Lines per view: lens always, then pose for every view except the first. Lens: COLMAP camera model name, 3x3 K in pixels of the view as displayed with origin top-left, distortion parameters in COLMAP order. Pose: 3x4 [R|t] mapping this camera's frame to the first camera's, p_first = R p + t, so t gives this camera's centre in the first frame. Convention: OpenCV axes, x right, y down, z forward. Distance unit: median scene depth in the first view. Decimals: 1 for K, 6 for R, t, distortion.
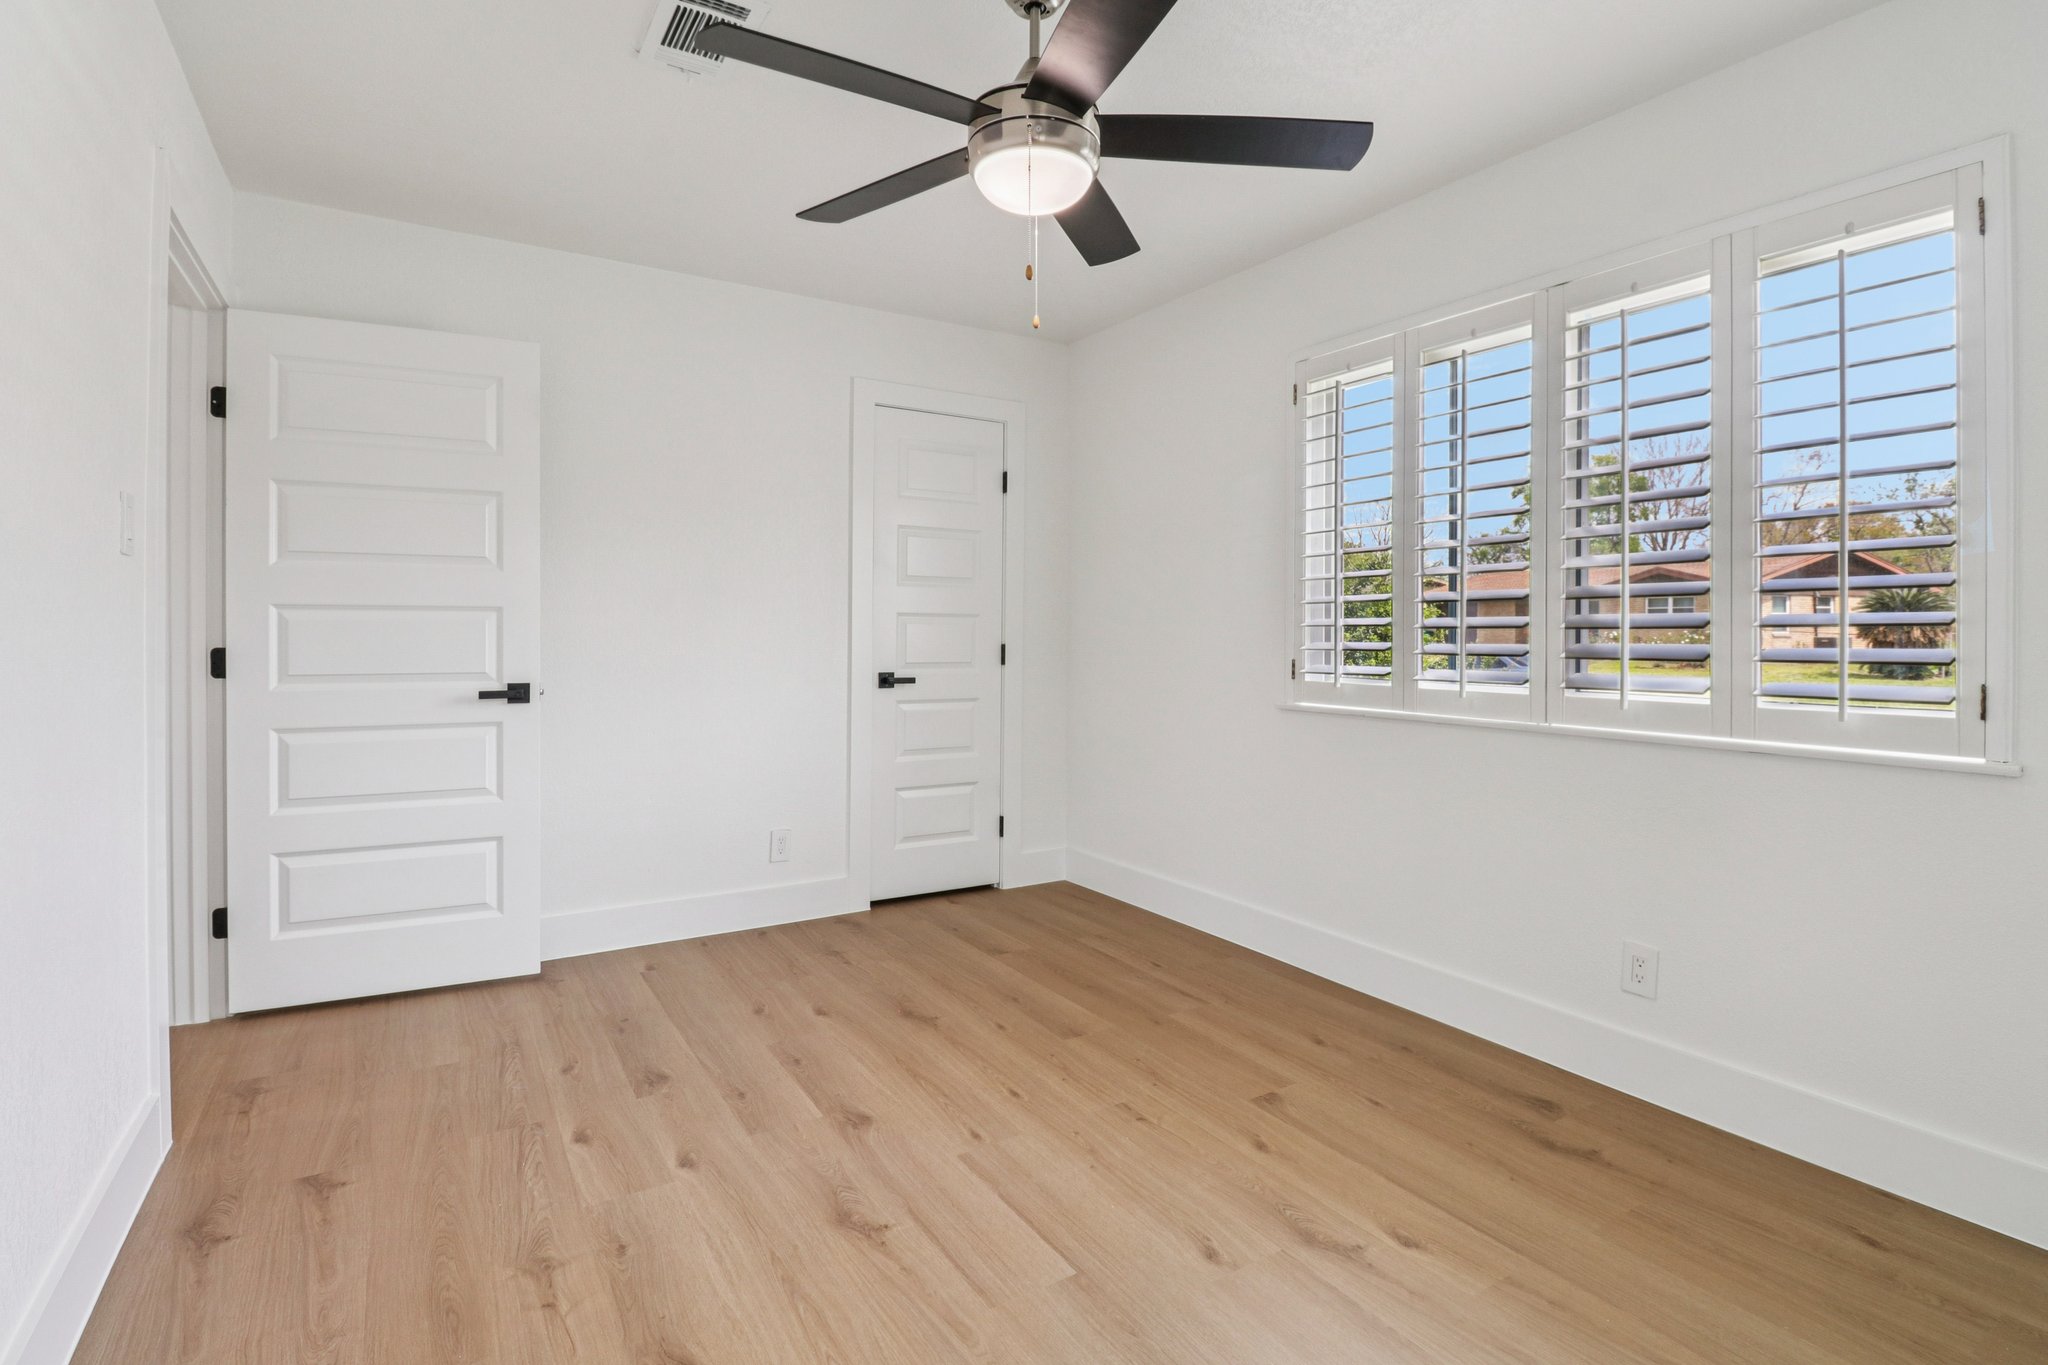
lens RADIAL K [[961.7, 0, 990.4], [0, 961.7, 631.4], [0, 0, 1]] dist [0.000144, -0.008250]
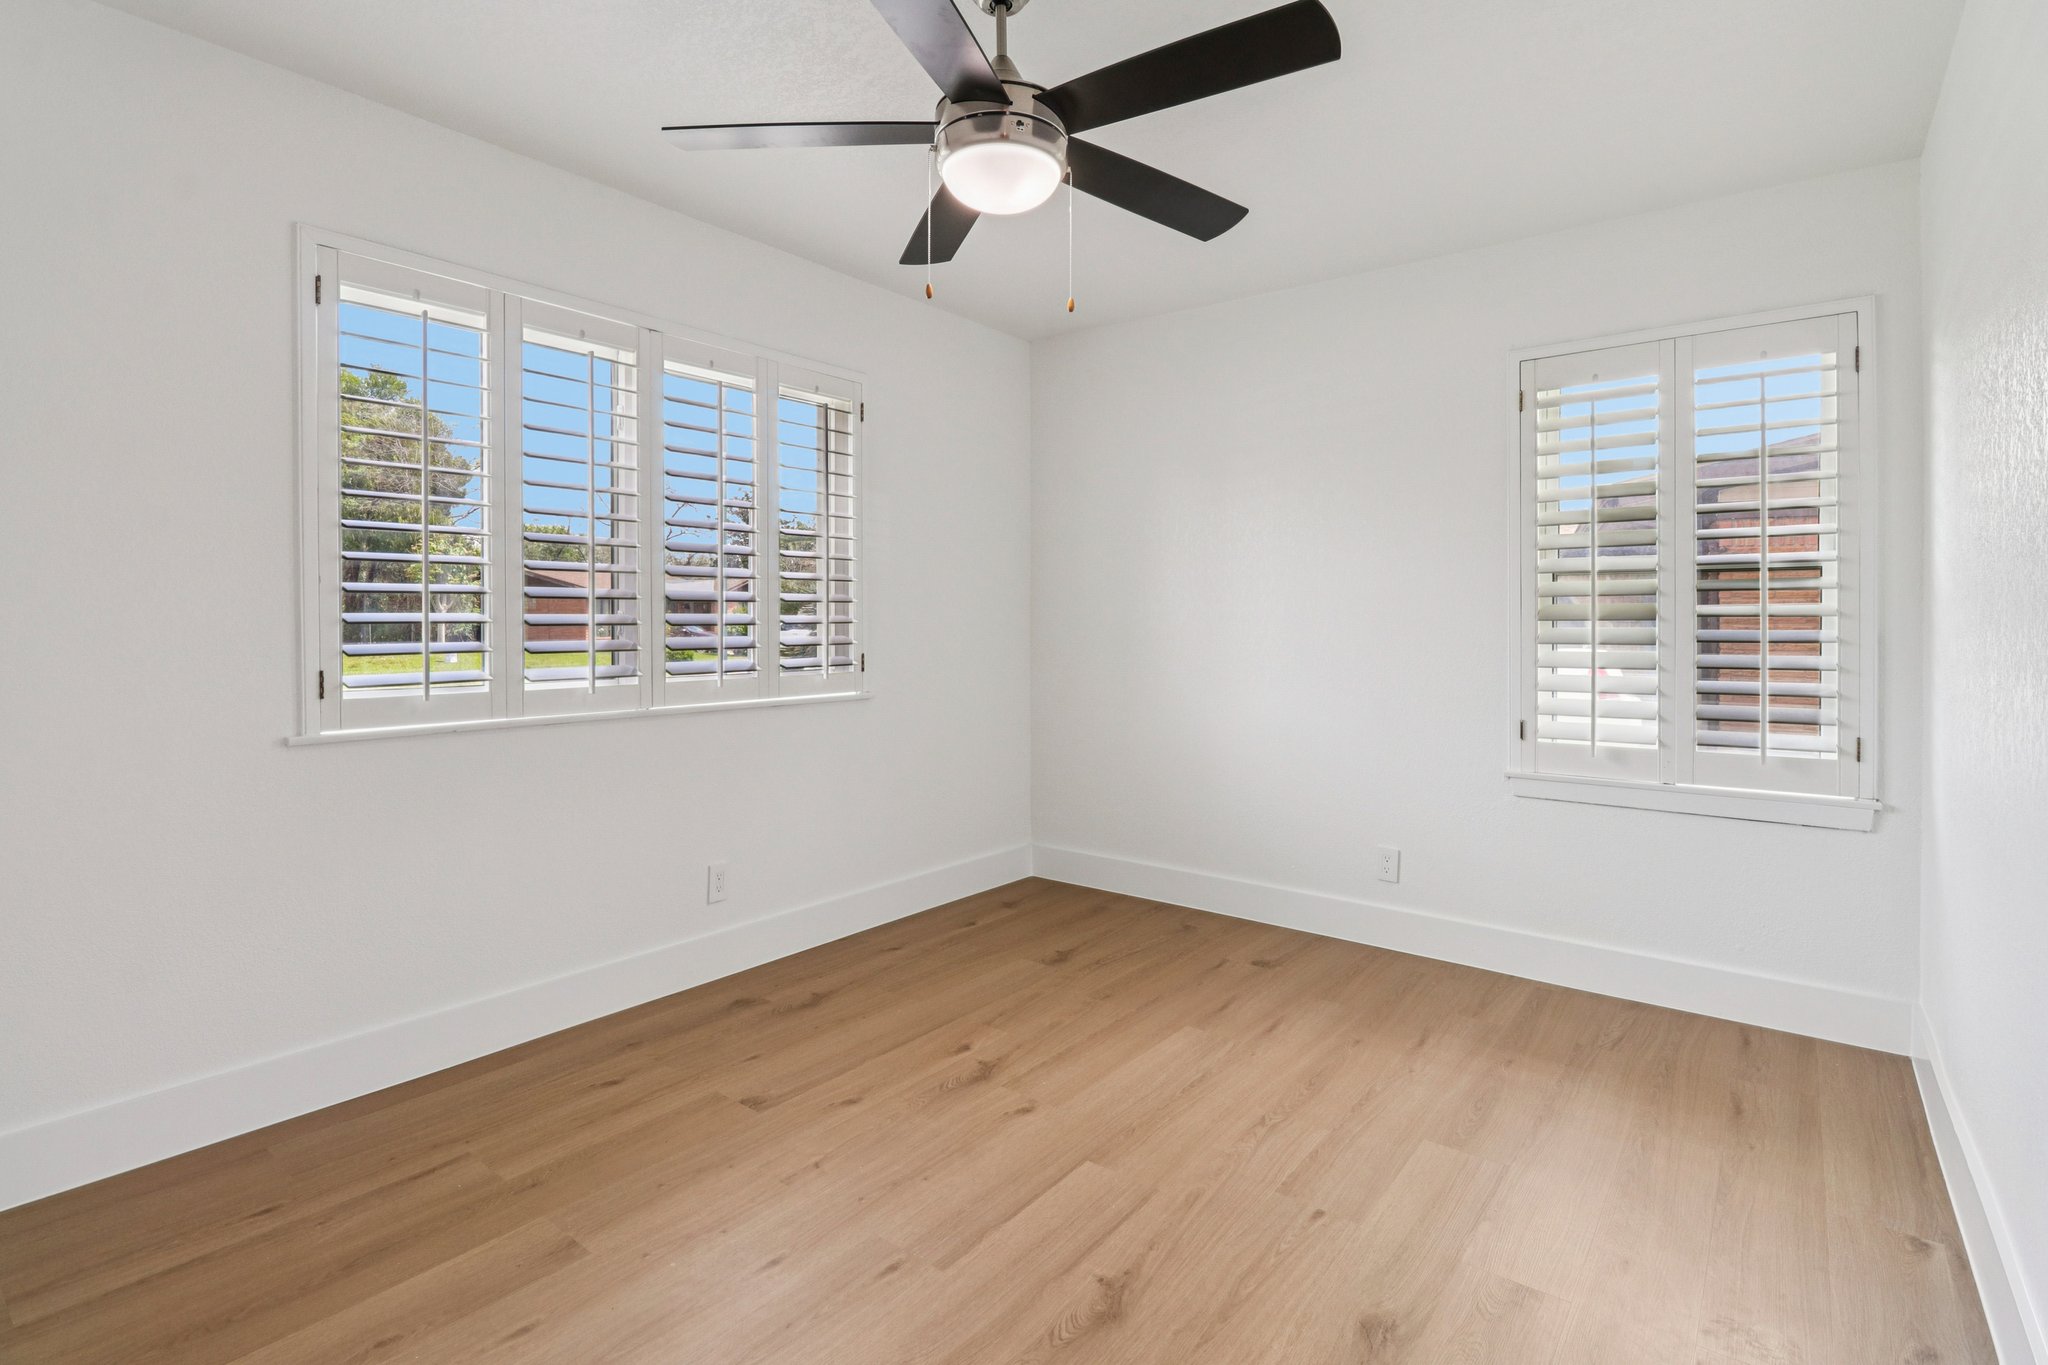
lens RADIAL K [[961.7, 0, 1043.8], [0, 961.7, 630.9], [0, 0, 1]] dist [0.000144, -0.008250]
pose [[-0.364174, -0.009805, 0.931279, -0.808765], [0.000203, 0.999944, 0.010607, -0.010211], [-0.931331, 0.004052, -0.364151, 1.191189]]
